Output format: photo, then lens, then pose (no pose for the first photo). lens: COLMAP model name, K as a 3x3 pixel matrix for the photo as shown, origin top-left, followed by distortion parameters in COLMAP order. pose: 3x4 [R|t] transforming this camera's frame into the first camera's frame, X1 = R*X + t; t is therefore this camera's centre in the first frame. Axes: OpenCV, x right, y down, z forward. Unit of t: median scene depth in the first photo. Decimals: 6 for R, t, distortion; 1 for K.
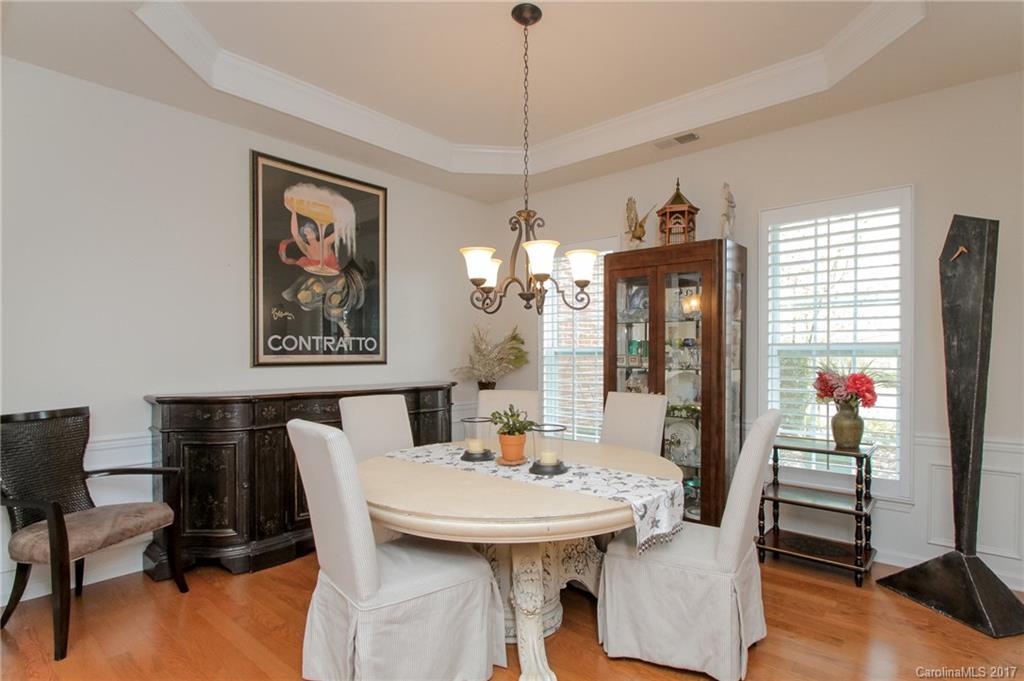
lens RADIAL K [[528.0, 0, 530.5], [0, 528.0, 354.5], [0, 0, 1]] dist [0.000886, -0.000244]
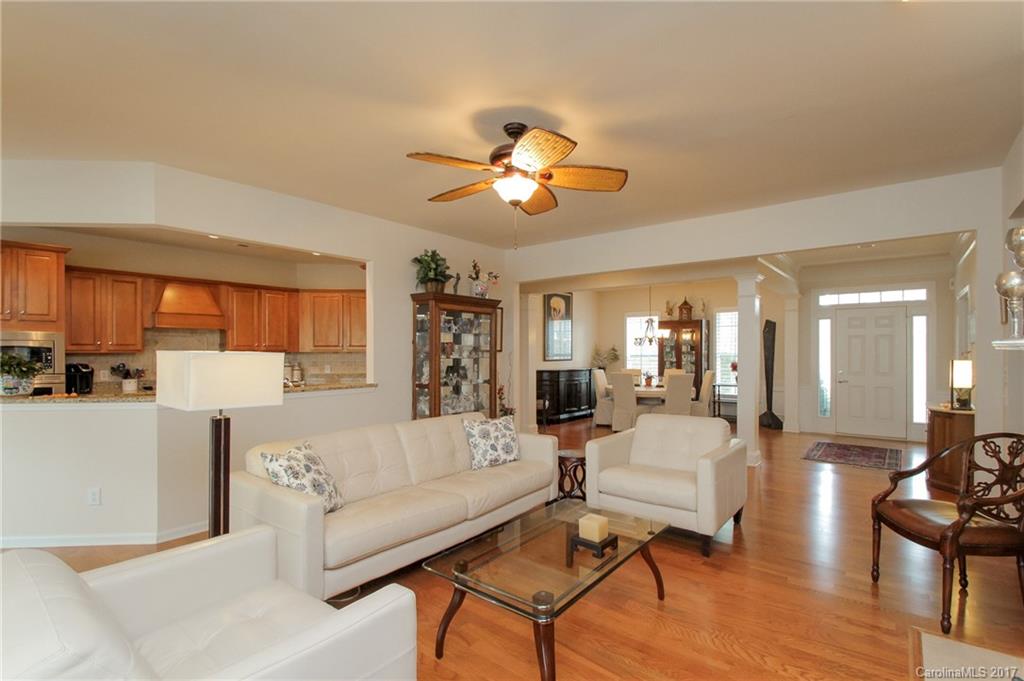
lens RADIAL K [[484.3, 0, 518.0], [0, 484.3, 355.2], [0, 0, 1]] dist [0.002203, -0.001064]
pose [[0.999644, -0.001075, 0.026642, -0.681273], [0.000892, 0.999976, 0.006851, -0.025430], [-0.026648, -0.006825, 0.999622, -1.563705]]
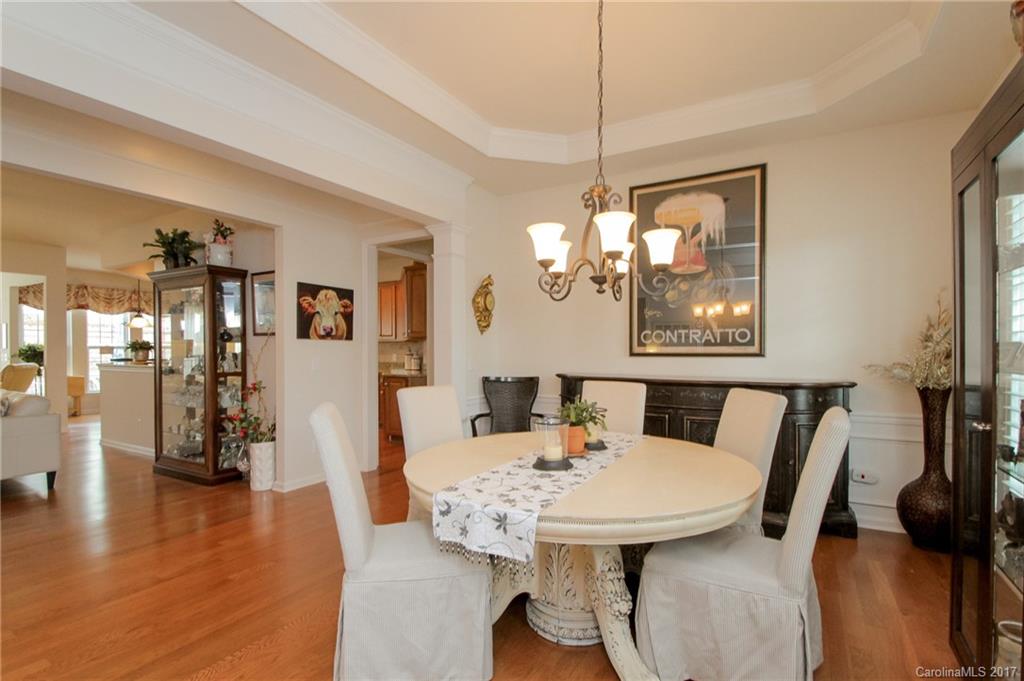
lens RADIAL K [[484.3, 0, 518.0], [0, 484.3, 355.2], [0, 0, 1]] dist [0.002203, -0.001064]
pose [[0.162712, 0.011796, -0.986603, 0.545256], [-0.000094, 0.999929, 0.011940, 0.006637], [0.986674, -0.001850, 0.162701, 0.496265]]
